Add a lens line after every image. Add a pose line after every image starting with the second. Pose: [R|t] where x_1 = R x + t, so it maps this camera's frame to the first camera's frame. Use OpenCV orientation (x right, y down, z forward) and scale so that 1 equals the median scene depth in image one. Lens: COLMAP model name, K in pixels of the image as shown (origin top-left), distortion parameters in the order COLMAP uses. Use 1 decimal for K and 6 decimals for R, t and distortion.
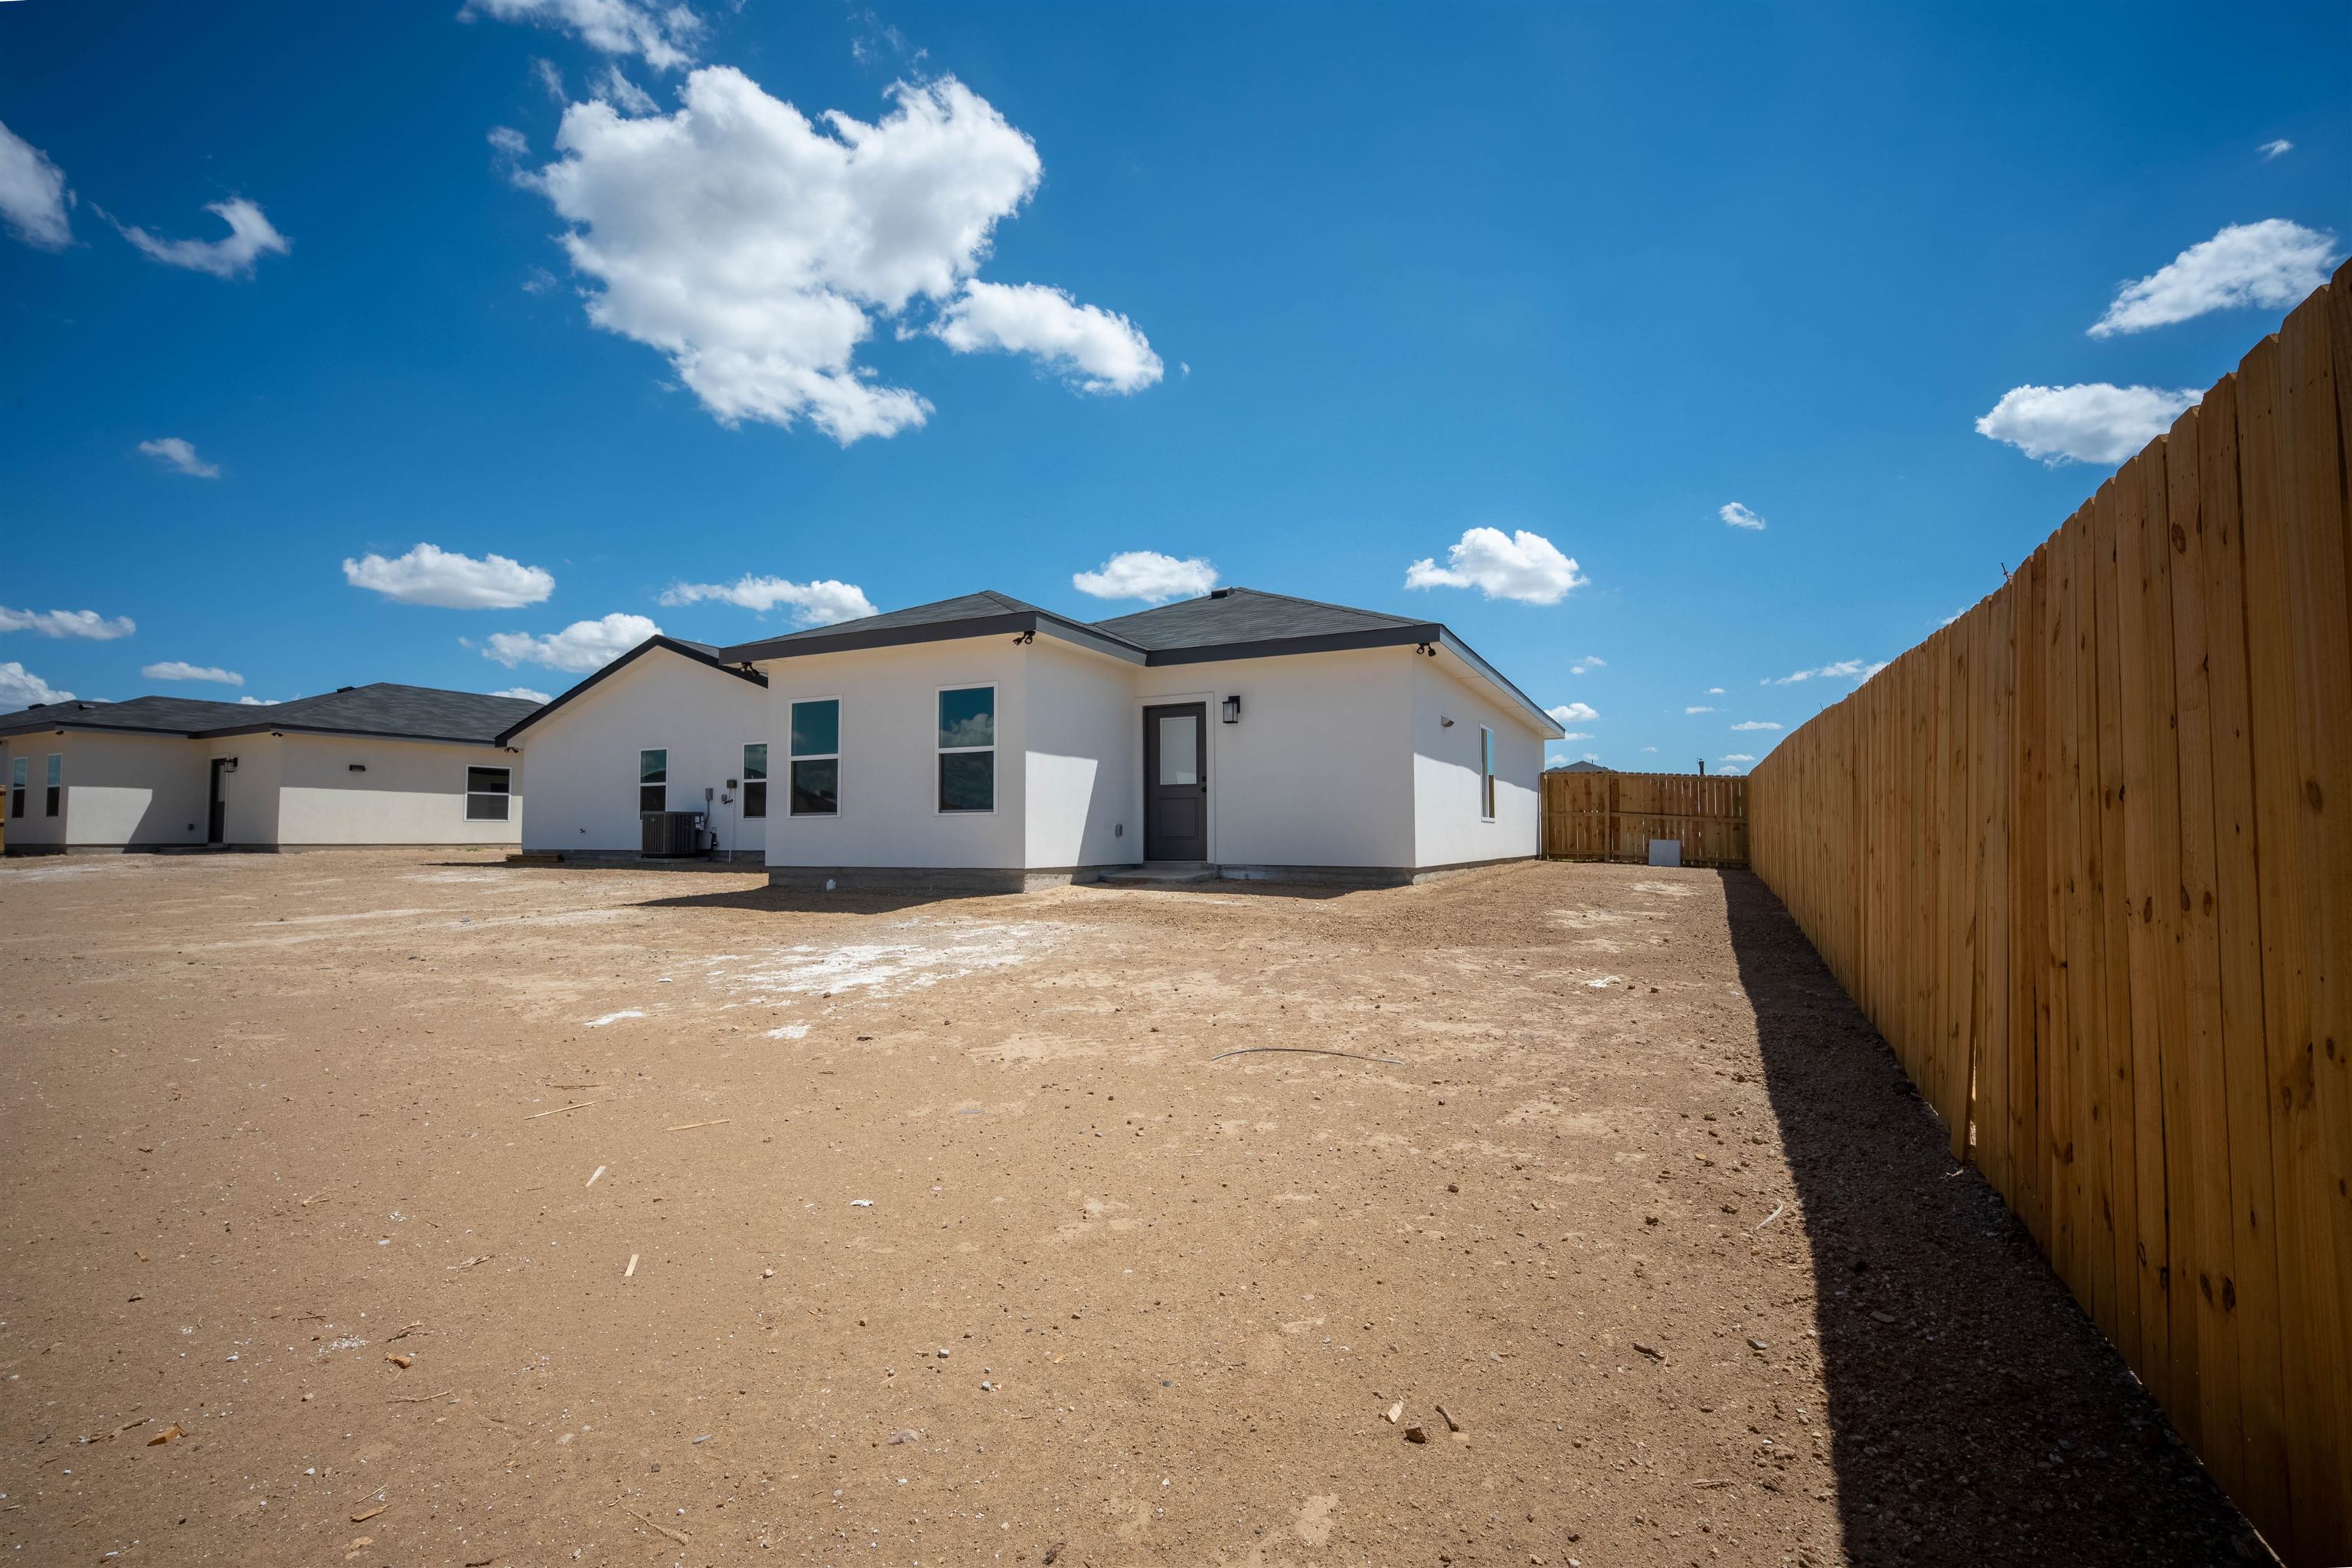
lens RADIAL K [[1034.1, 0, 1169.5], [0, 1034.1, 788.0], [0, 0, 1]] dist [0.002560, -0.010028]
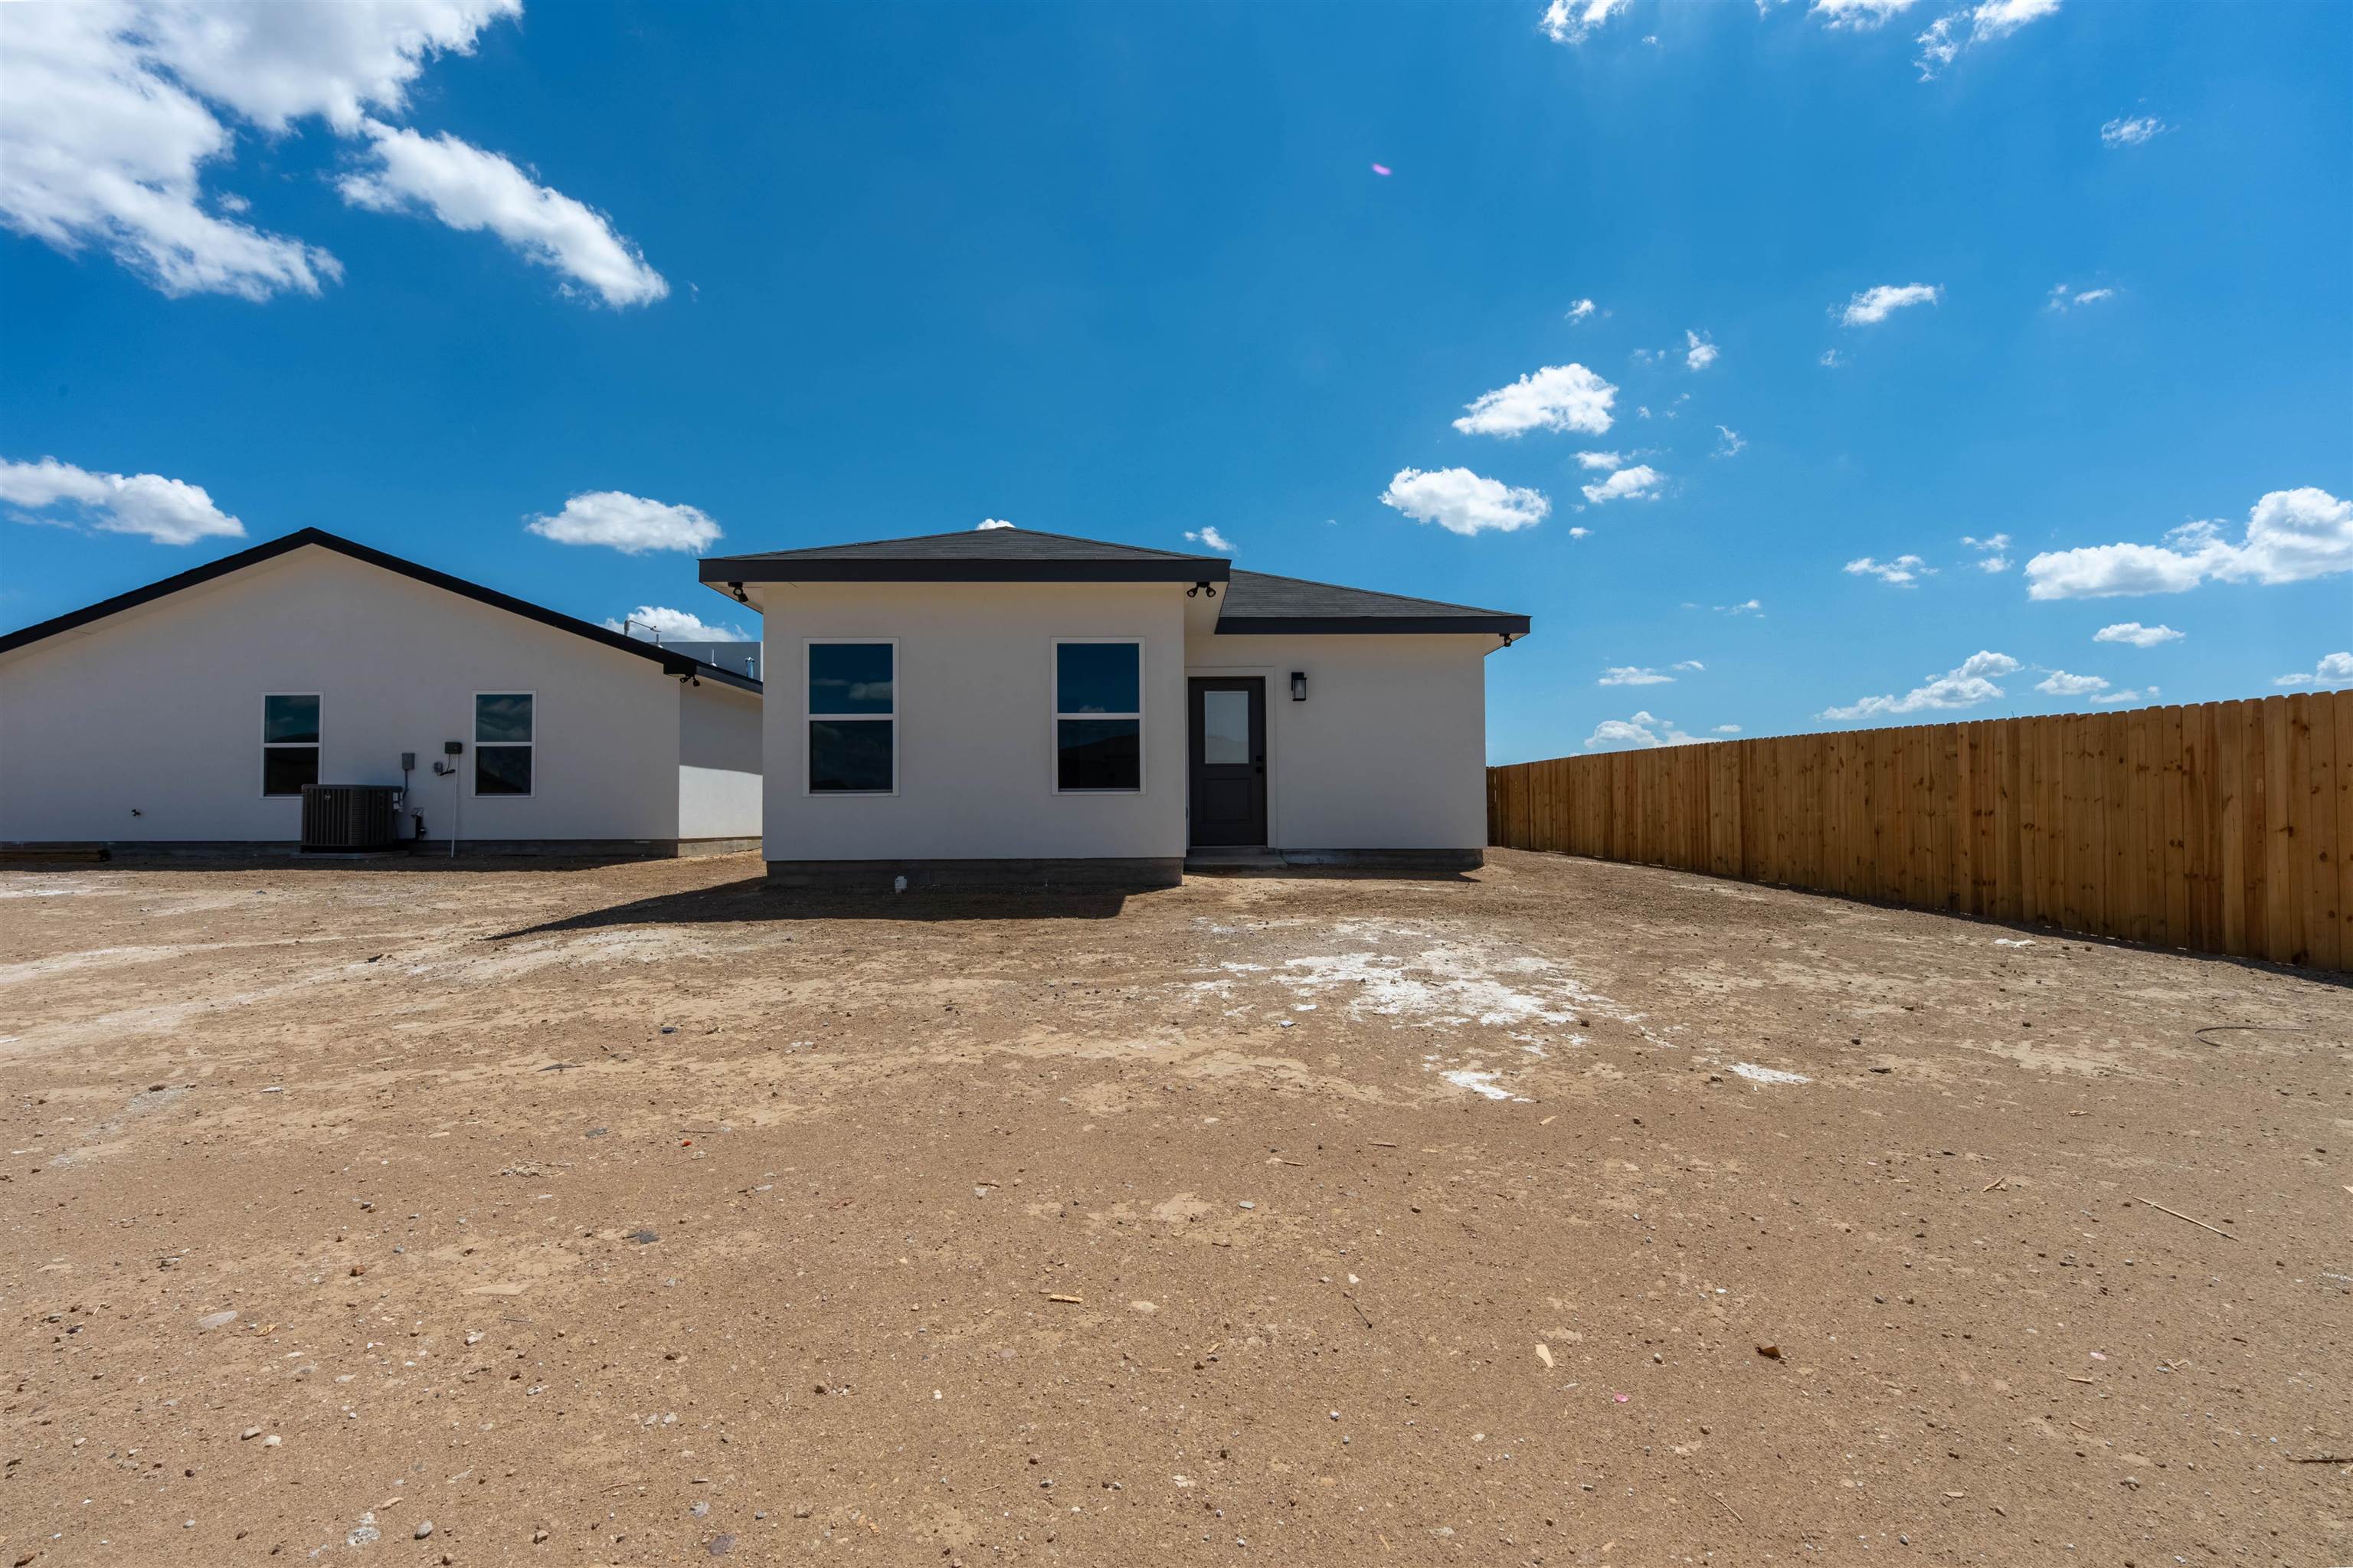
lens RADIAL K [[1034.6, 0, 1170.0], [0, 1034.6, 788.0], [0, 0, 1]] dist [0.002560, -0.010028]
pose [[0.881086, 0.011207, 0.472824, -0.322046], [-0.019411, 0.999734, 0.012476, 0.005361], [-0.472559, -0.020171, 0.881068, 0.140113]]
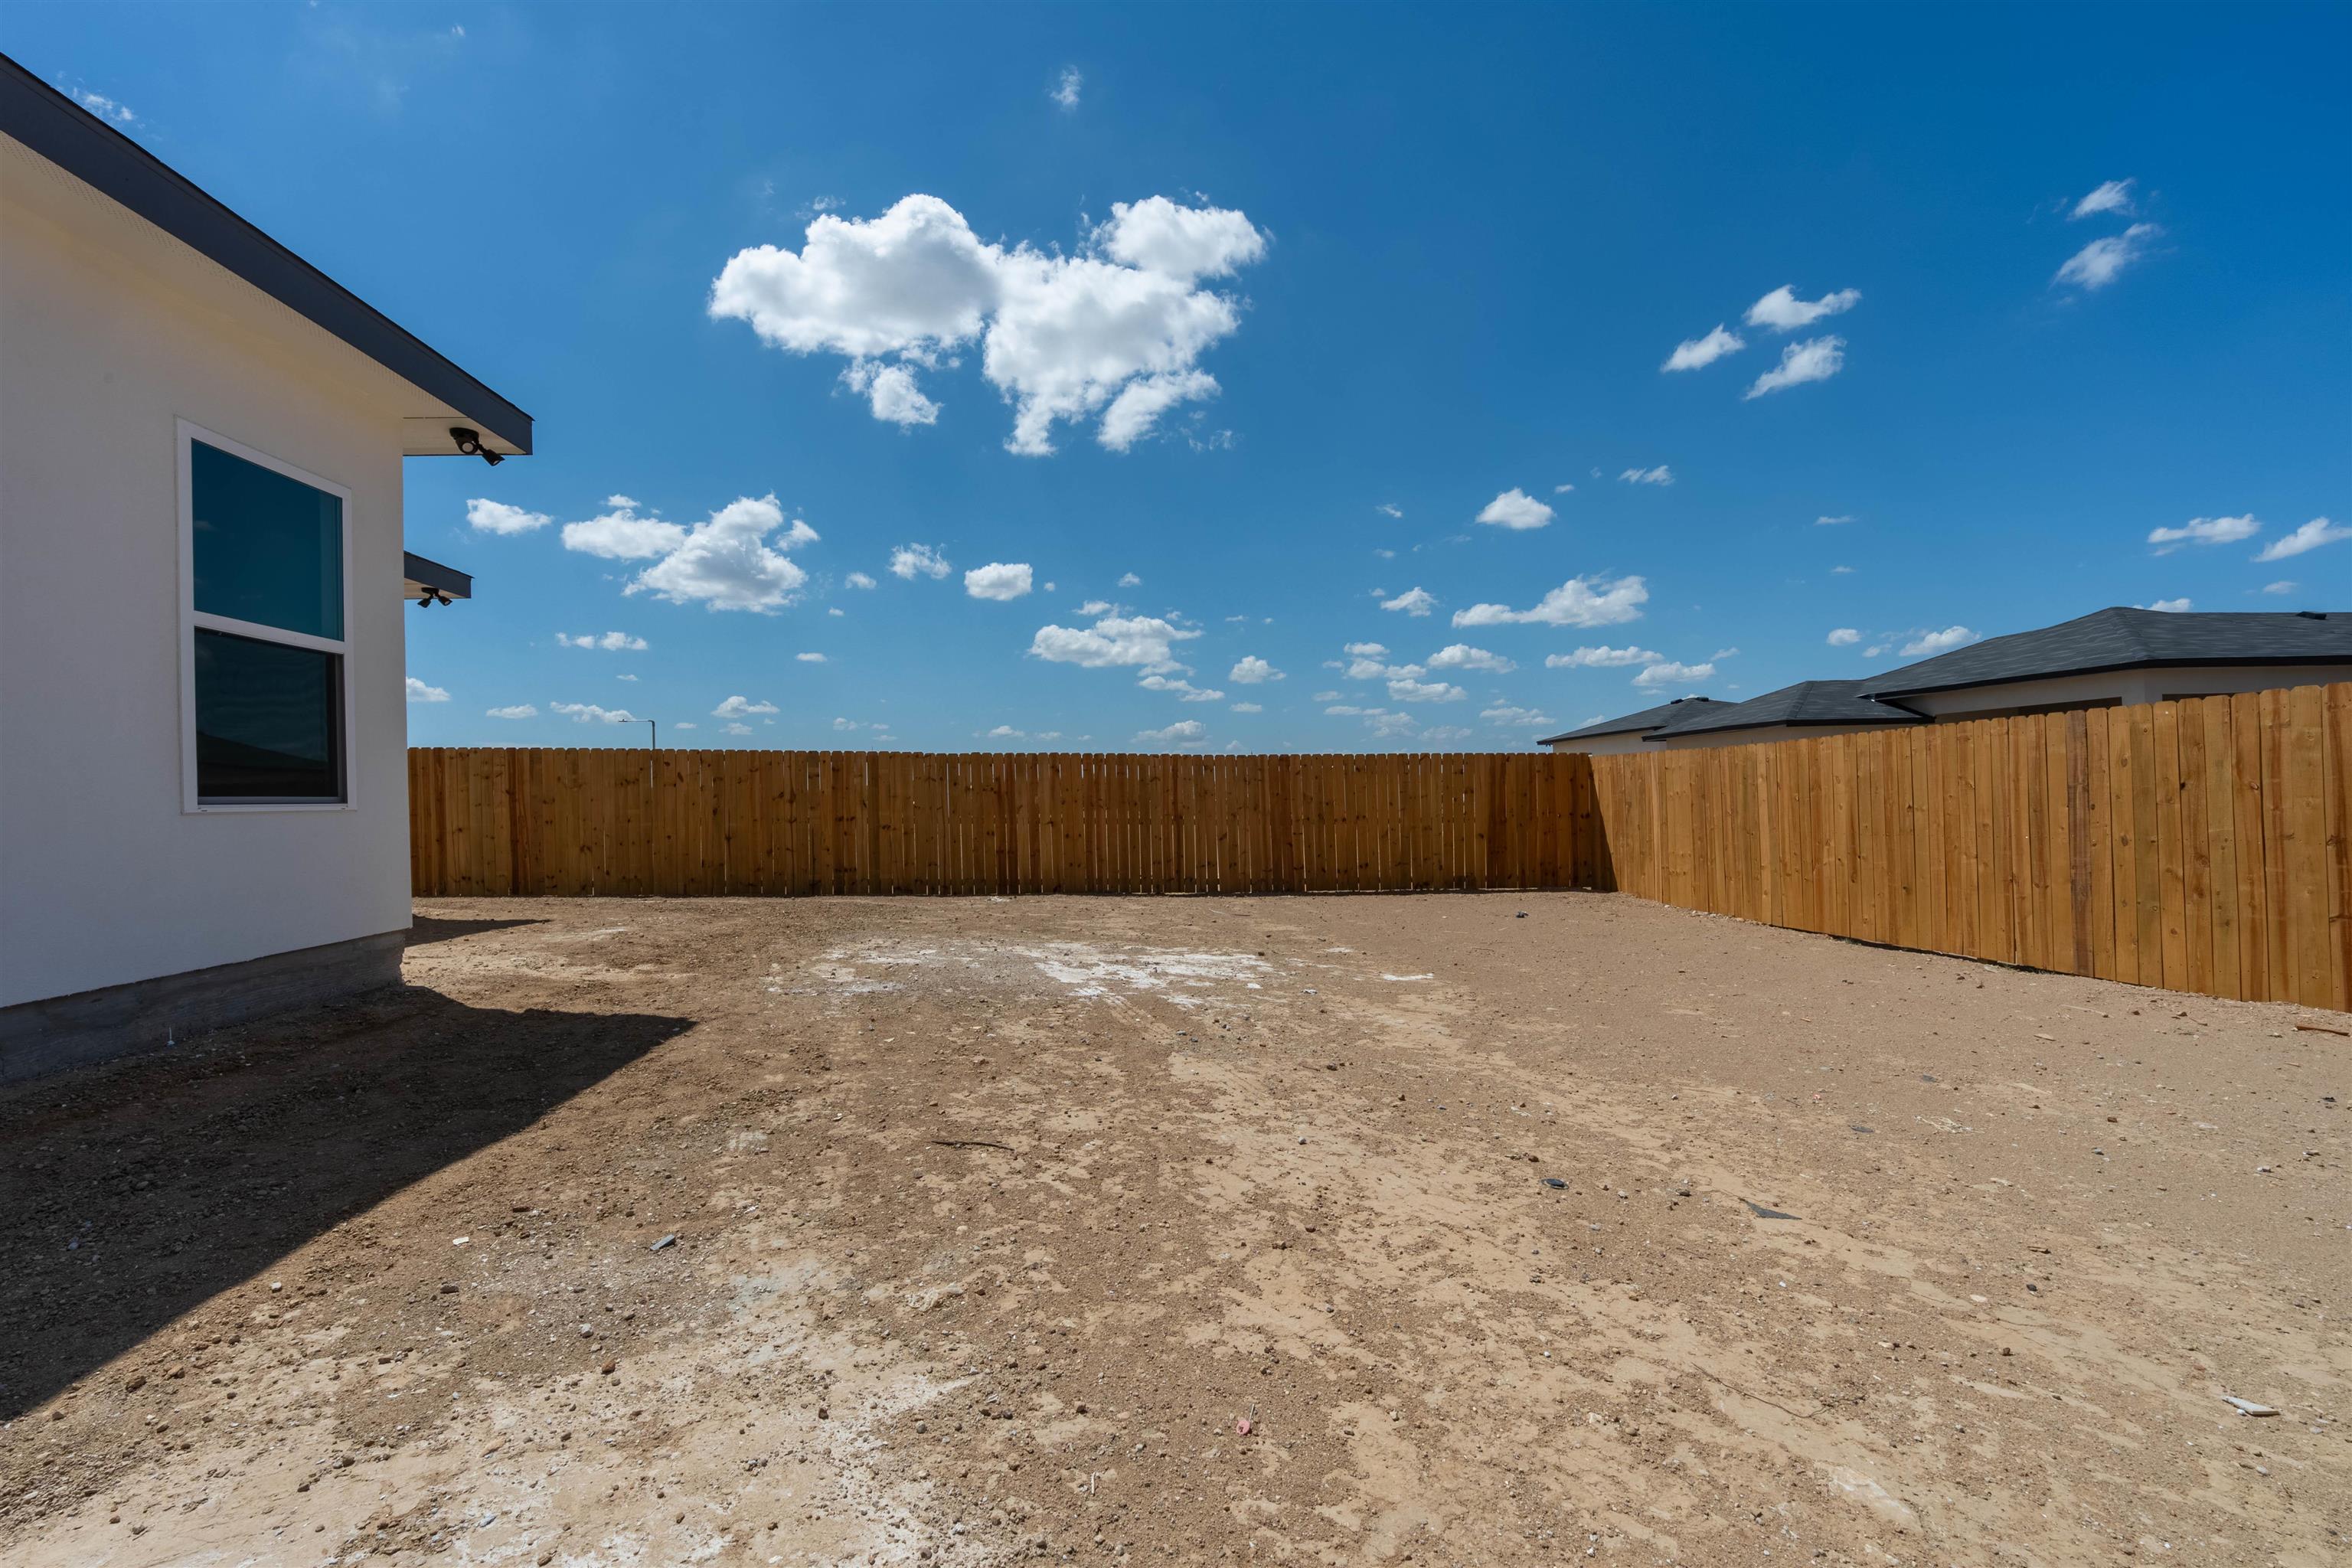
lens RADIAL K [[1034.1, 0, 1169.5], [0, 1034.1, 788.0], [0, 0, 1]] dist [0.002560, -0.010028]
pose [[-0.584702, 0.021417, 0.810965, -0.405937], [-0.012840, 0.999282, -0.035649, 0.015910], [-0.811147, -0.031257, -0.584007, 0.567054]]
